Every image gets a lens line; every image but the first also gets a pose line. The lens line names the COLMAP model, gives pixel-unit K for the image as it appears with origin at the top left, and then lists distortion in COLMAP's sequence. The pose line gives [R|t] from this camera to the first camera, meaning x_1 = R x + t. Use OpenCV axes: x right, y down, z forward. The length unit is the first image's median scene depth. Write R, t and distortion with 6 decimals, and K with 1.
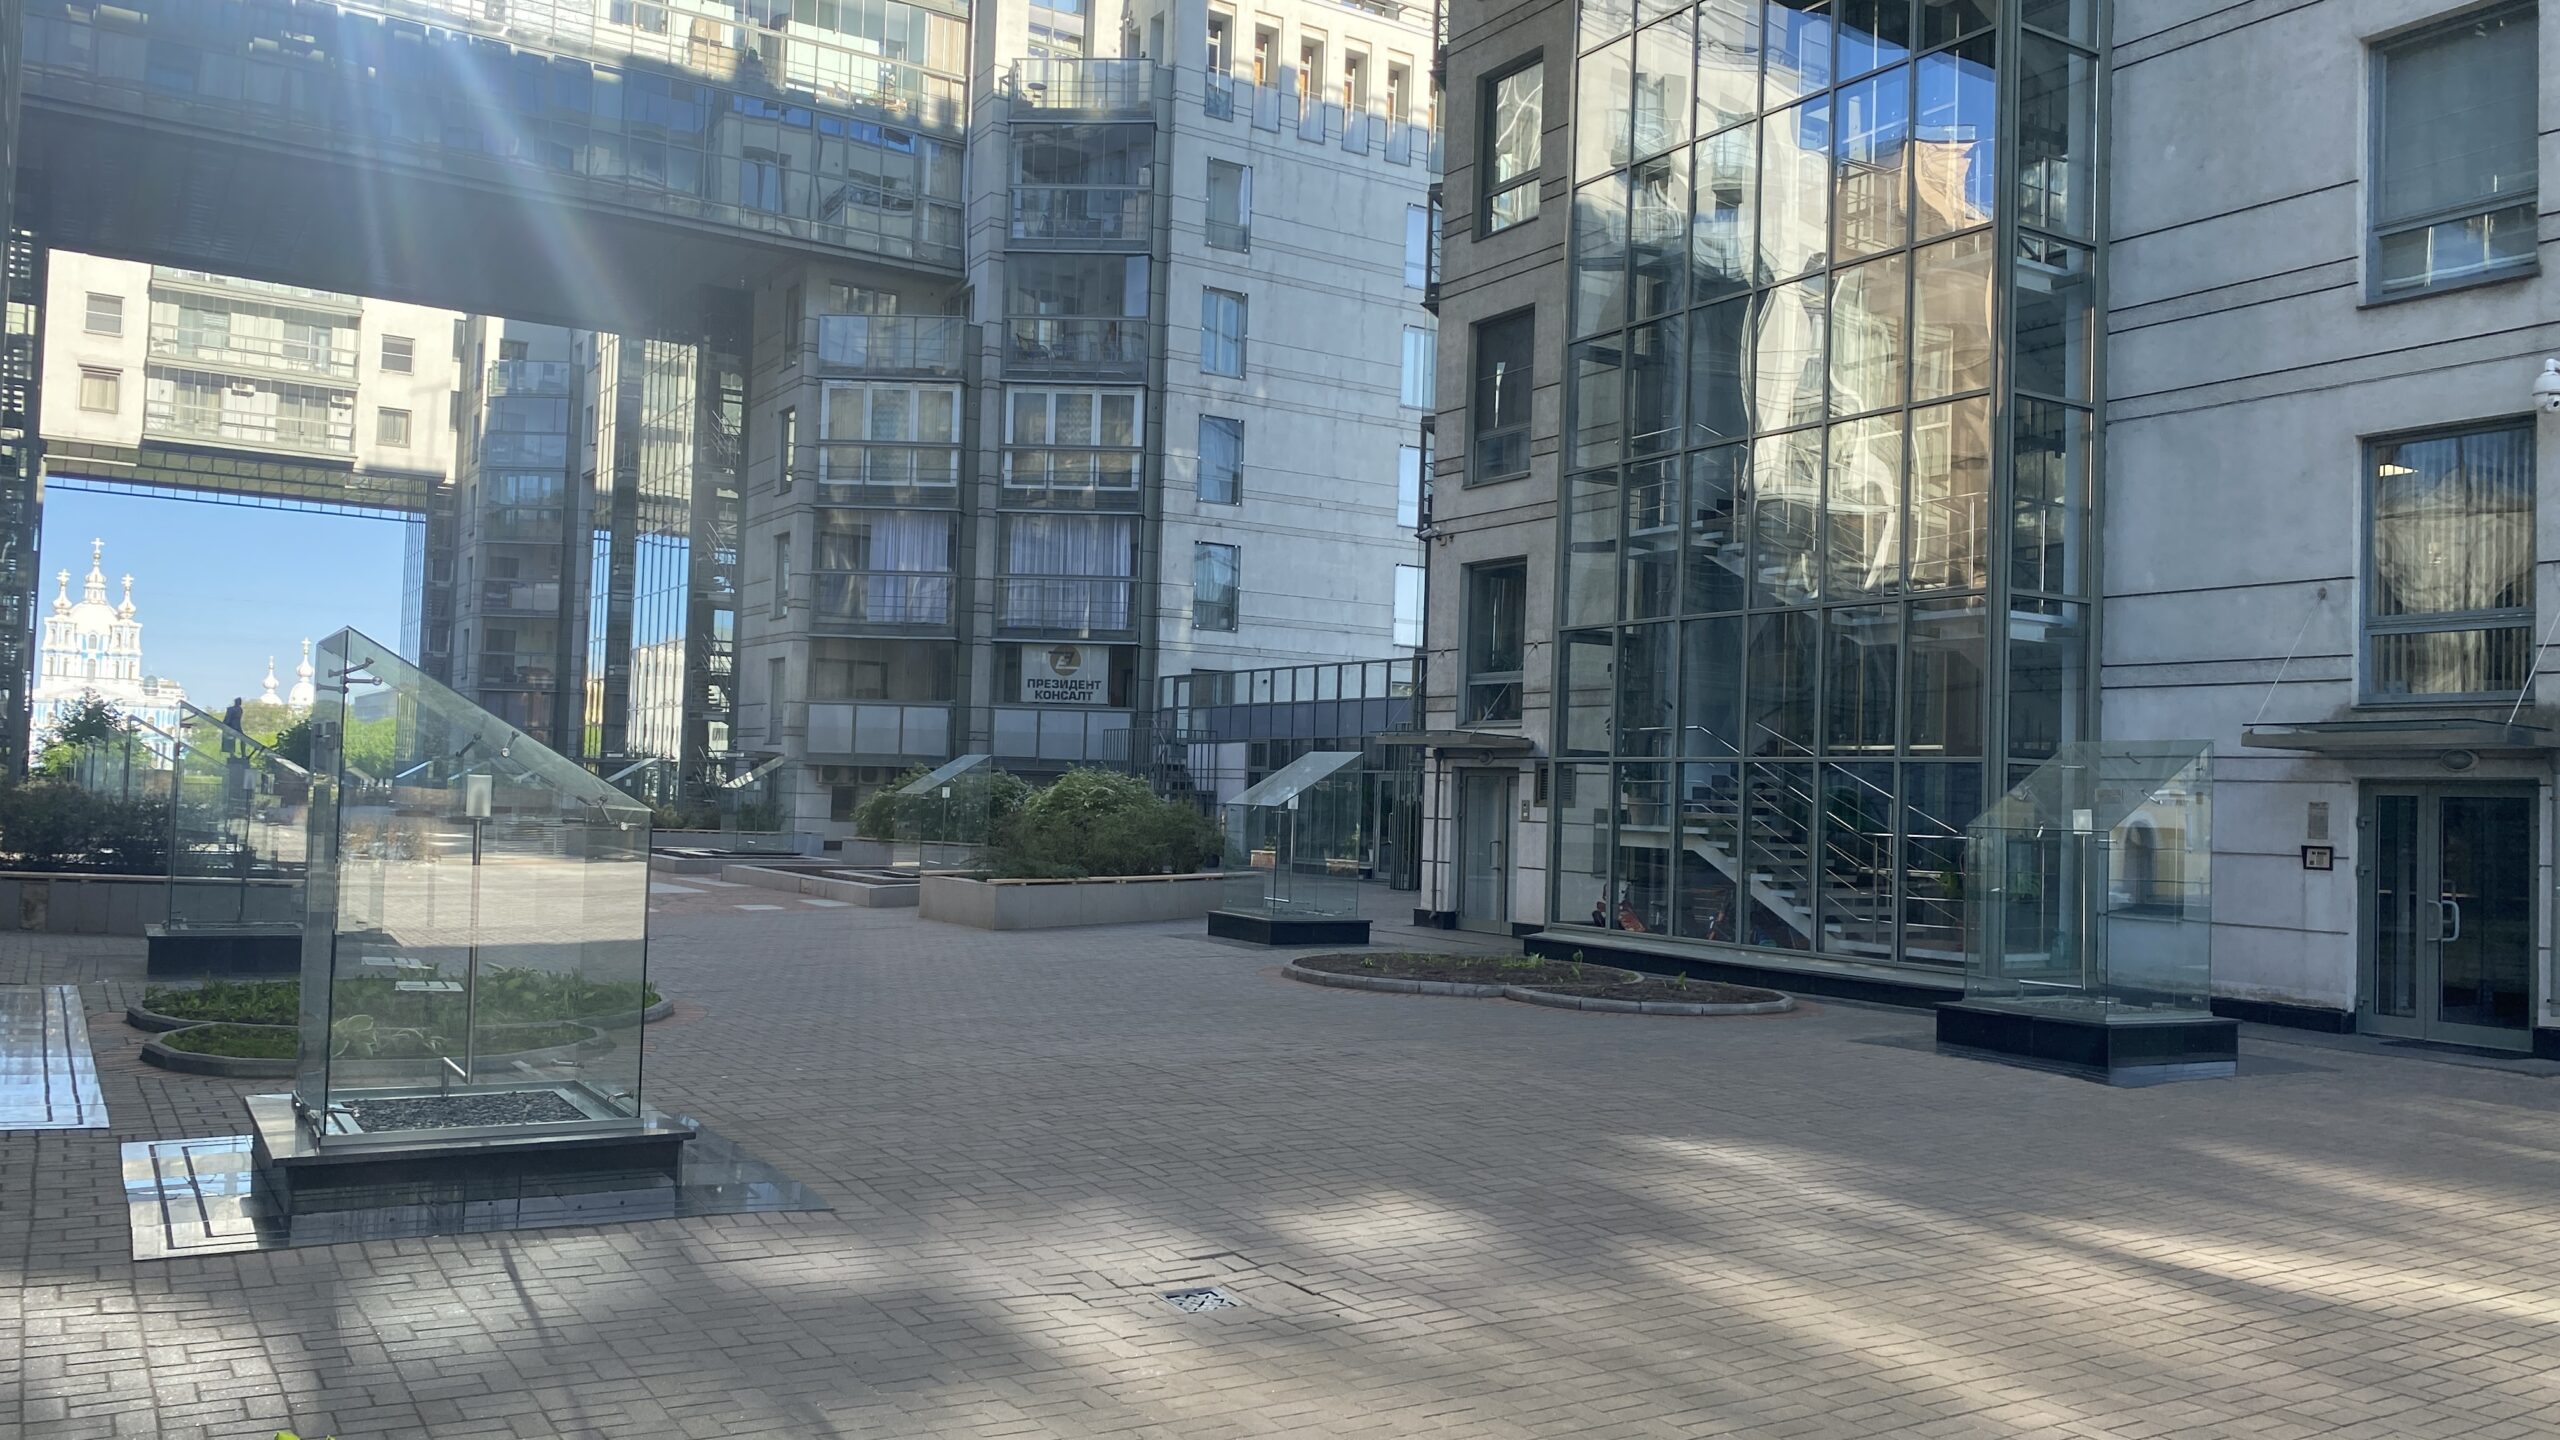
lens RADIAL K [[1947.2, 0, 1315.6], [0, 1947.2, 723.8], [0, 0, 1]] dist [0.040335, -0.045828]
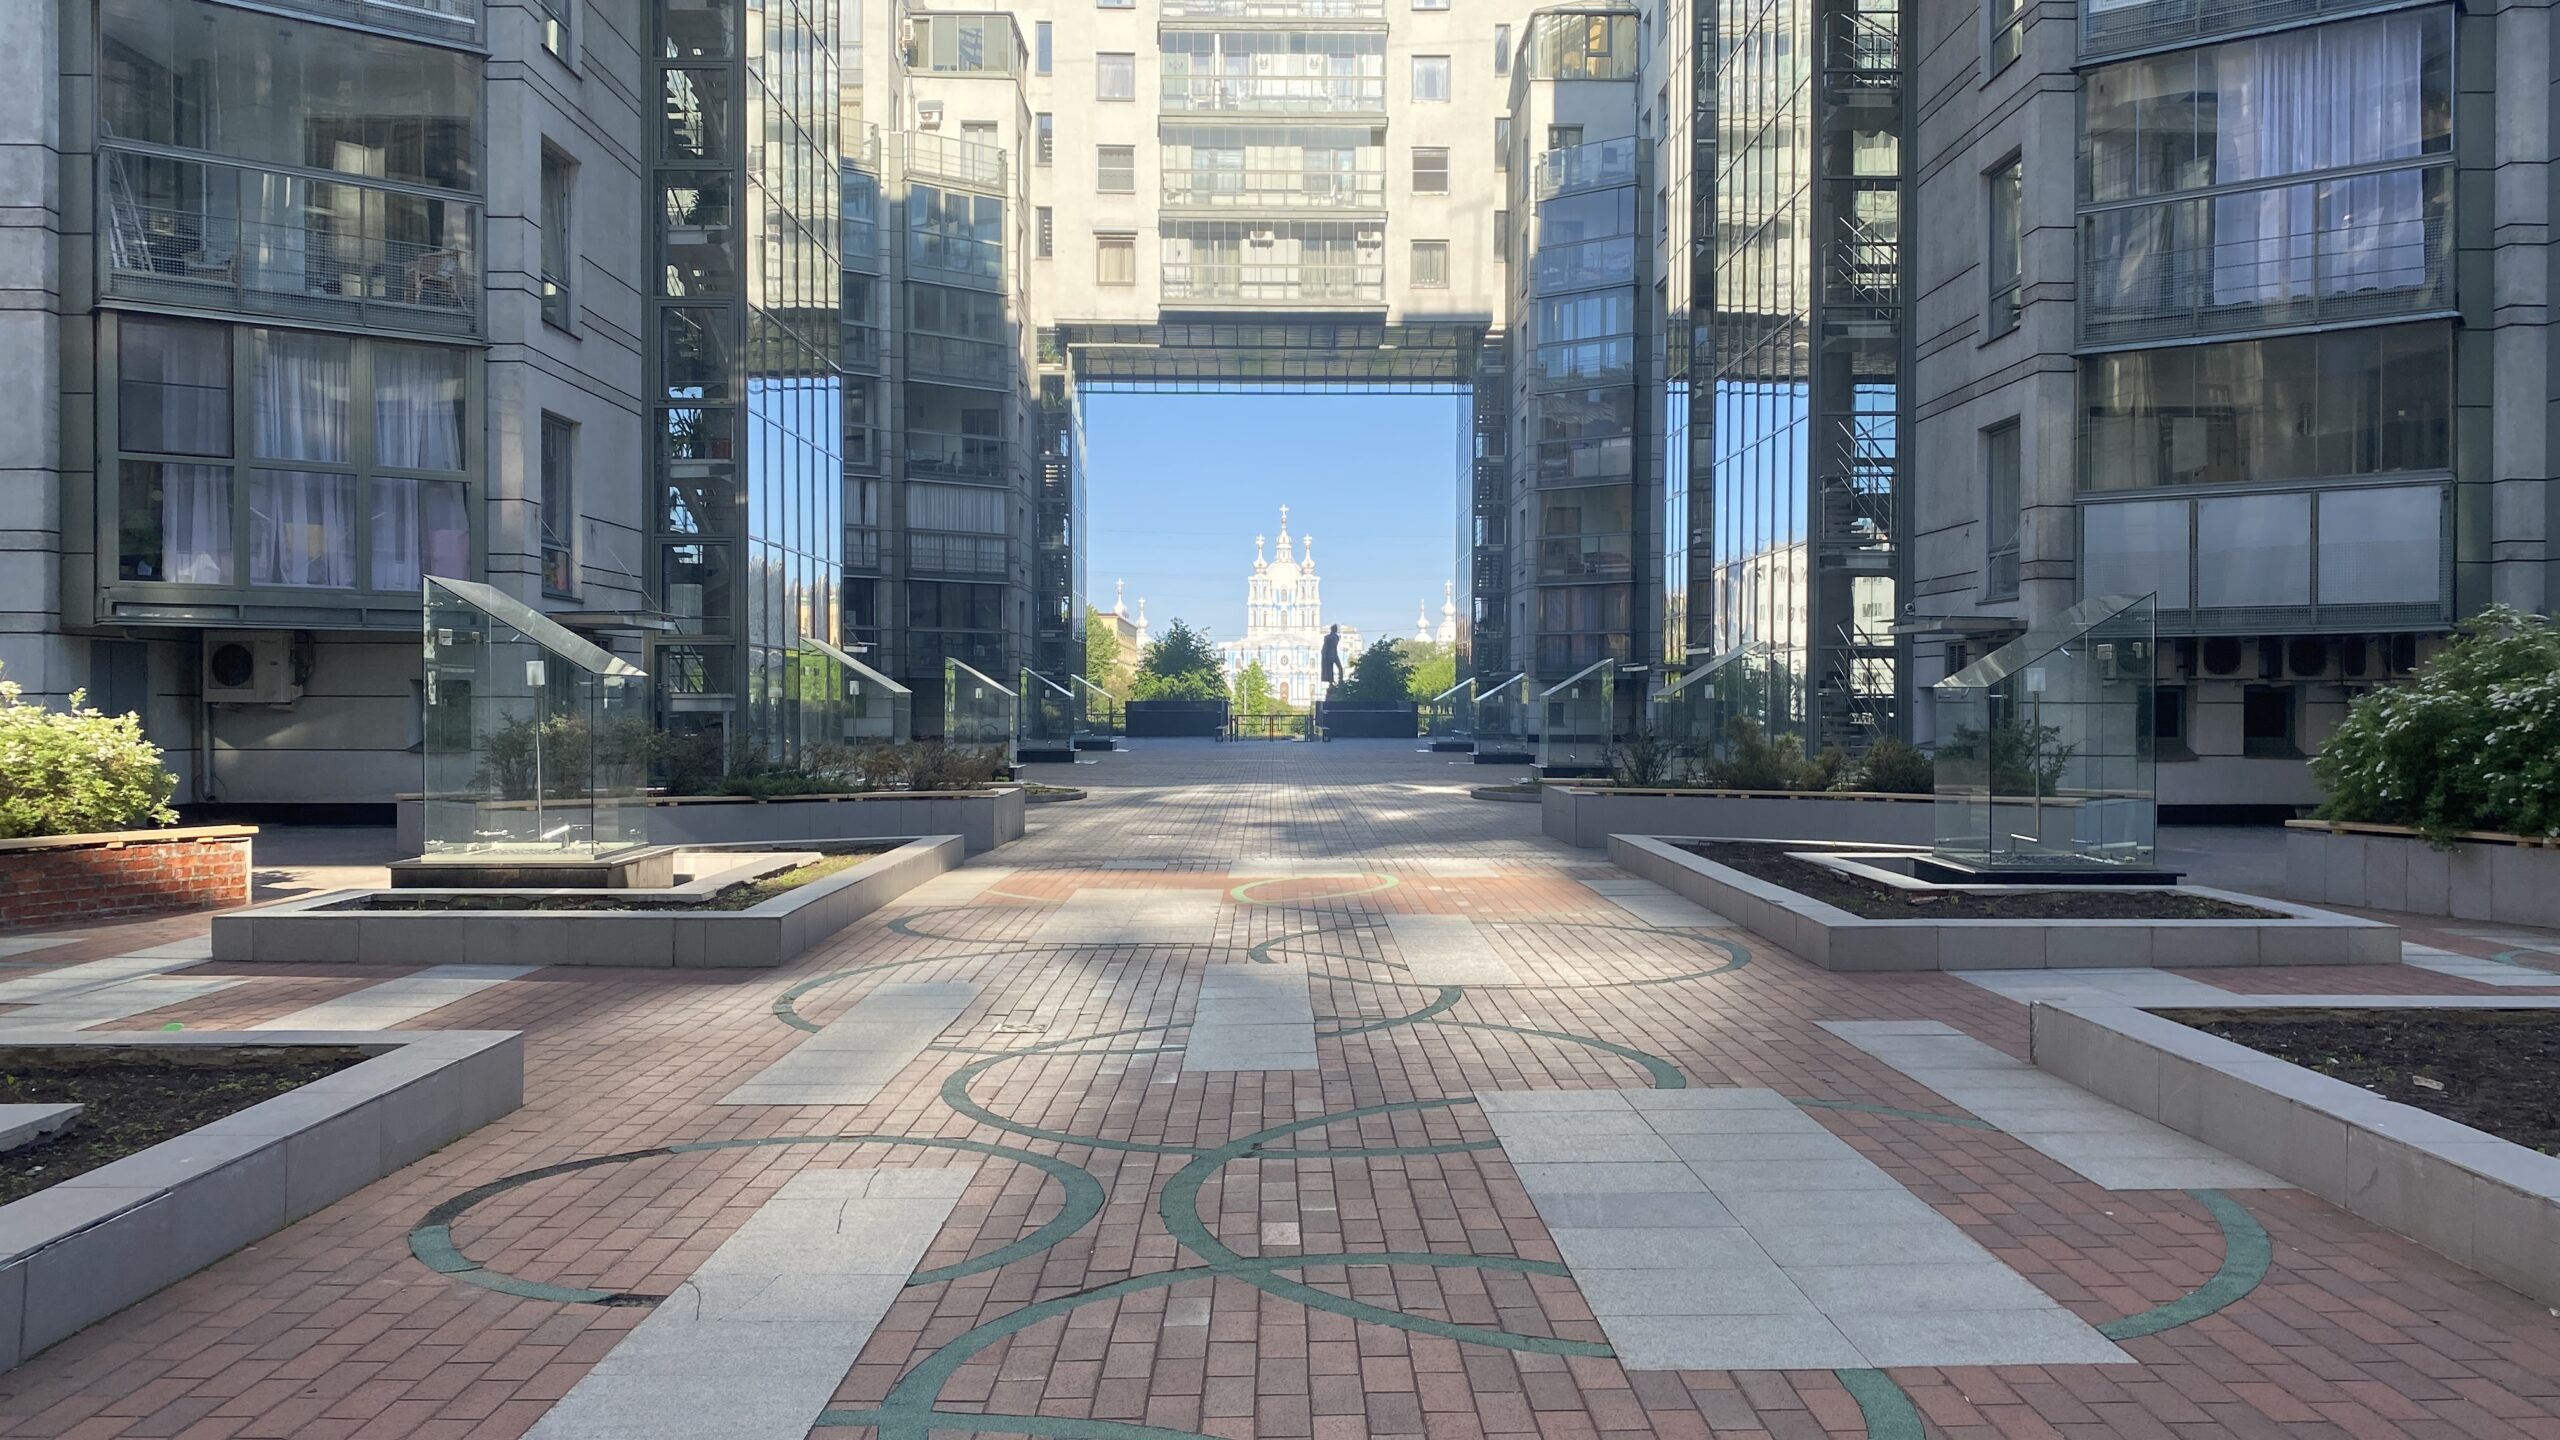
lens RADIAL K [[2015.6, 0, 1272.3], [0, 2015.6, 758.5], [0, 0, 1]] dist [0.059944, -0.002737]
pose [[0.843748, -0.018613, -0.536417, -0.159707], [0.050406, 0.997729, 0.044666, 0.017127], [0.534368, -0.064726, 0.842770, 0.477084]]
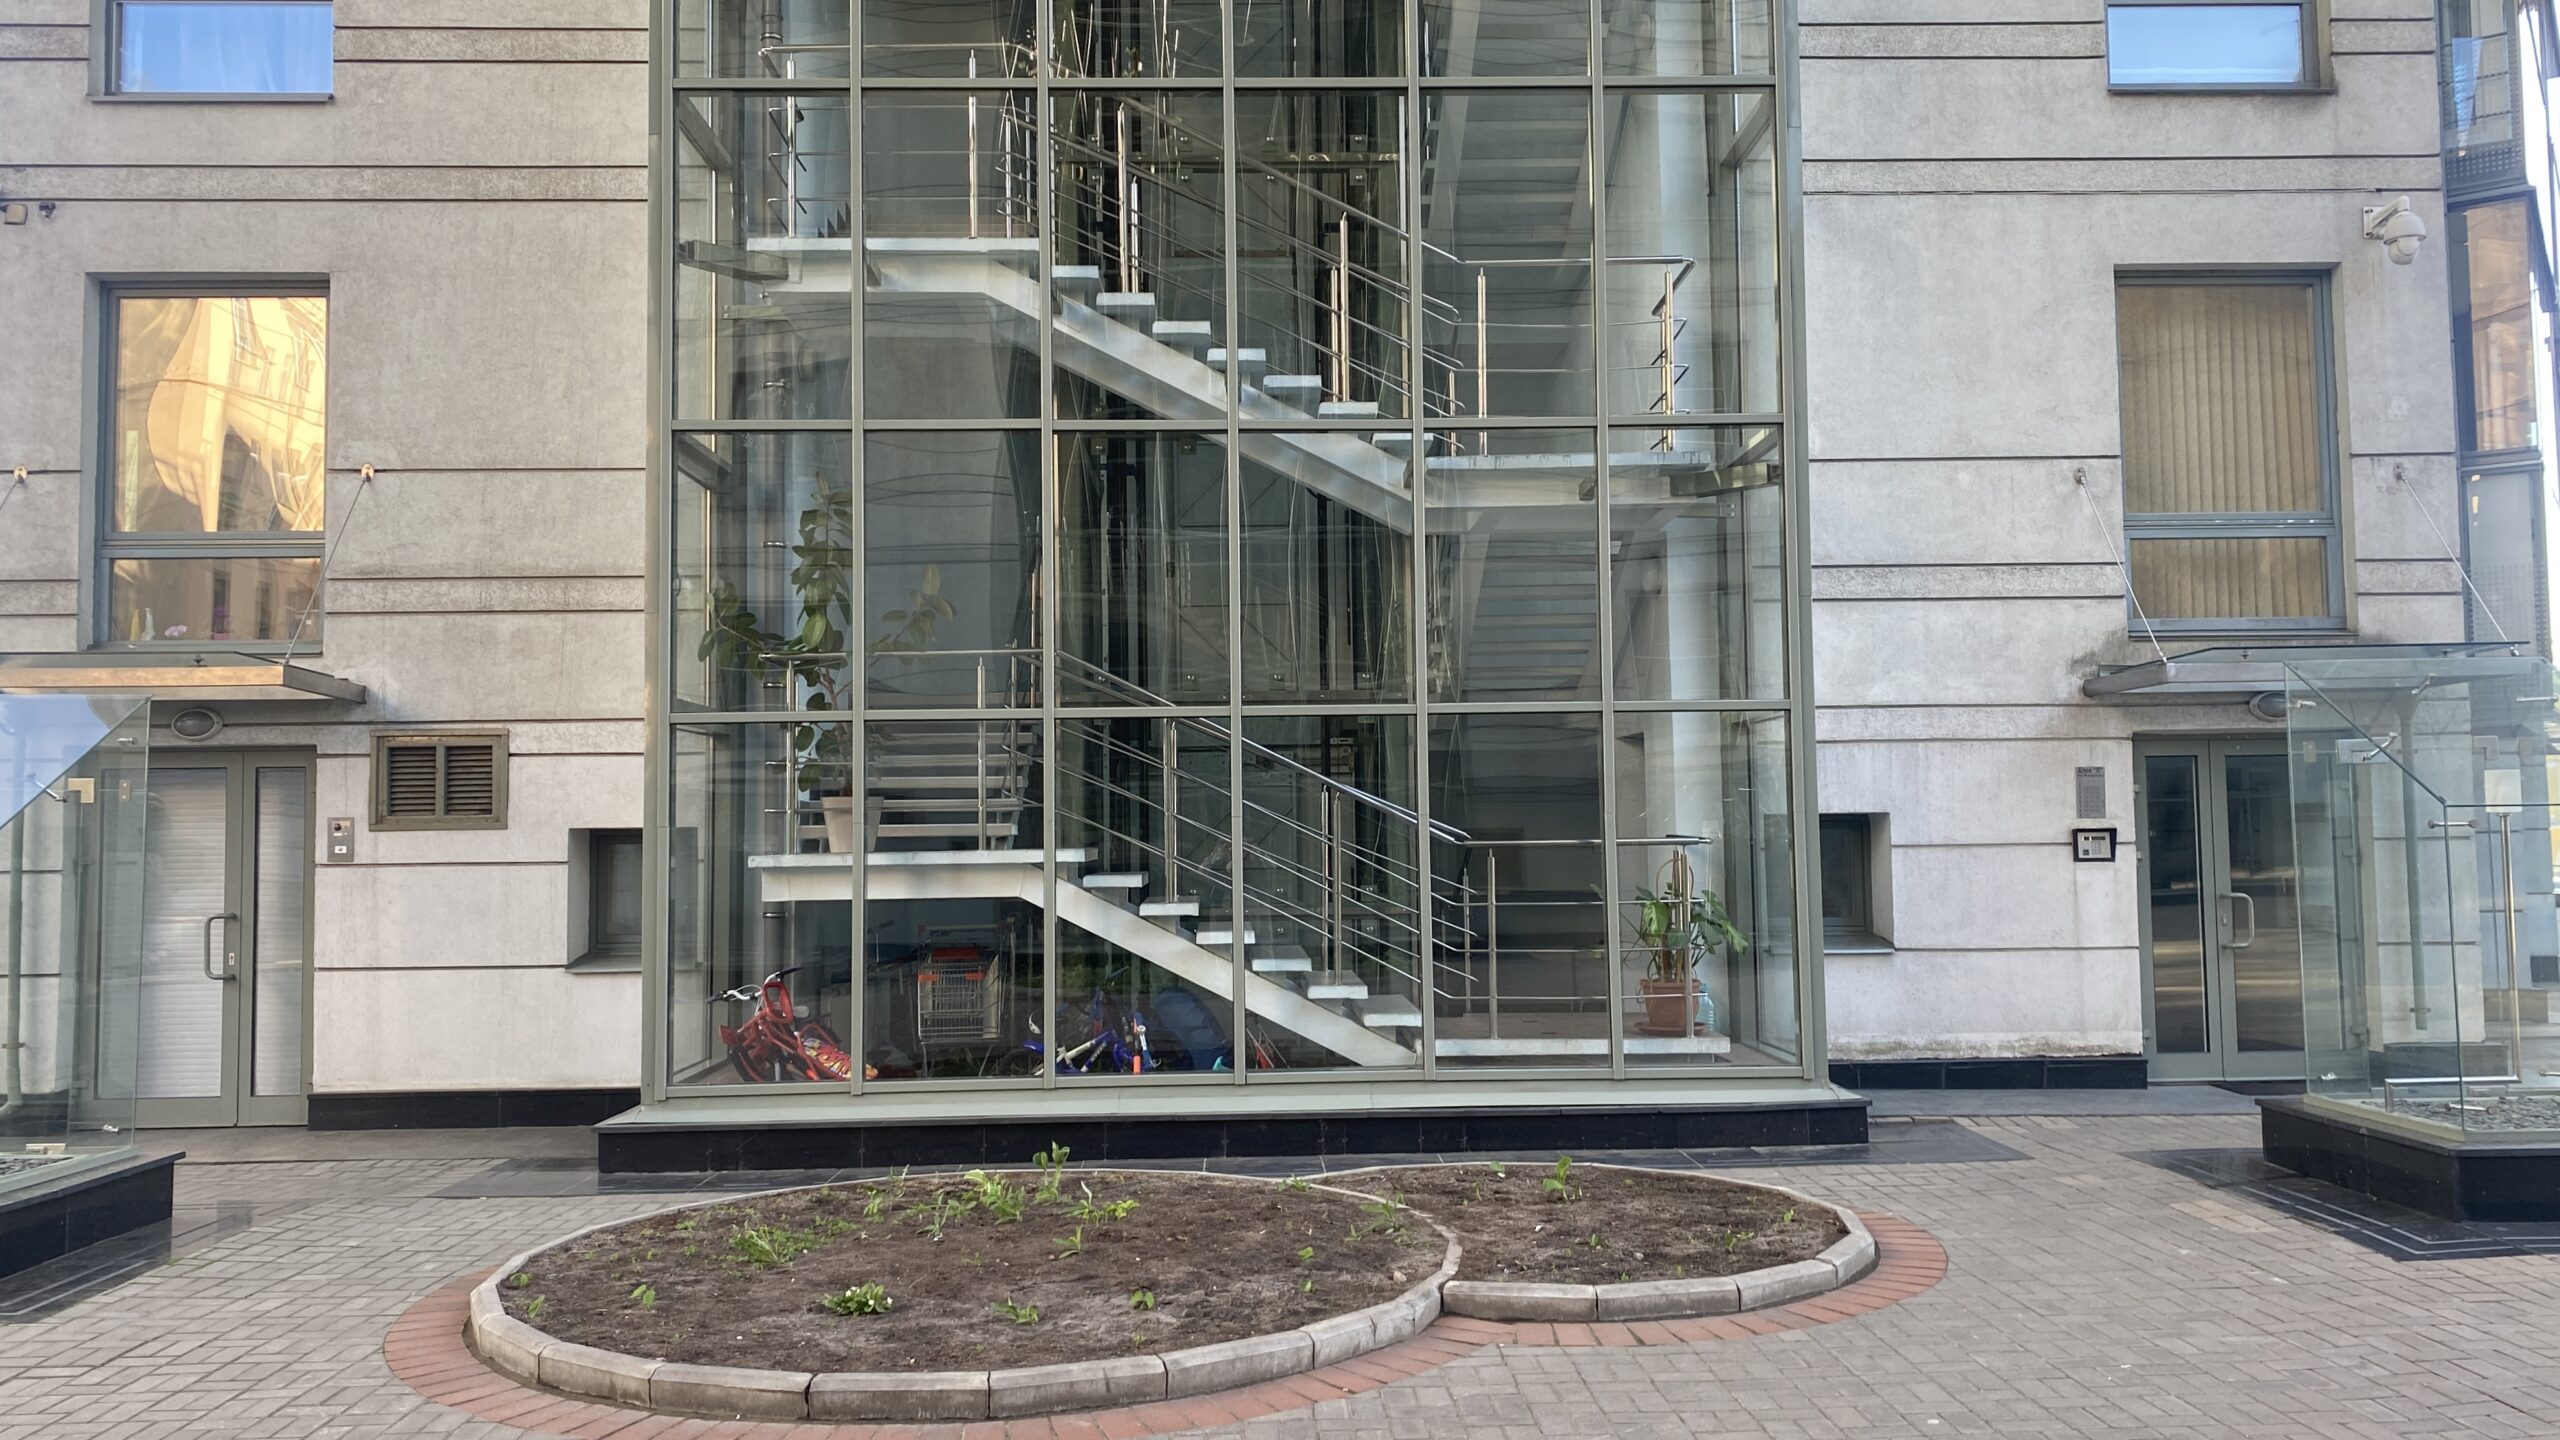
lens RADIAL K [[1947.2, 0, 1231.6], [0, 1947.2, 723.4], [0, 0, 1]] dist [0.040335, -0.045828]
pose [[0.520383, 0.012144, 0.853847, -0.078720], [-0.003440, 0.999921, -0.012125, 0.010256], [-0.853926, 0.003373, 0.520383, 0.271034]]
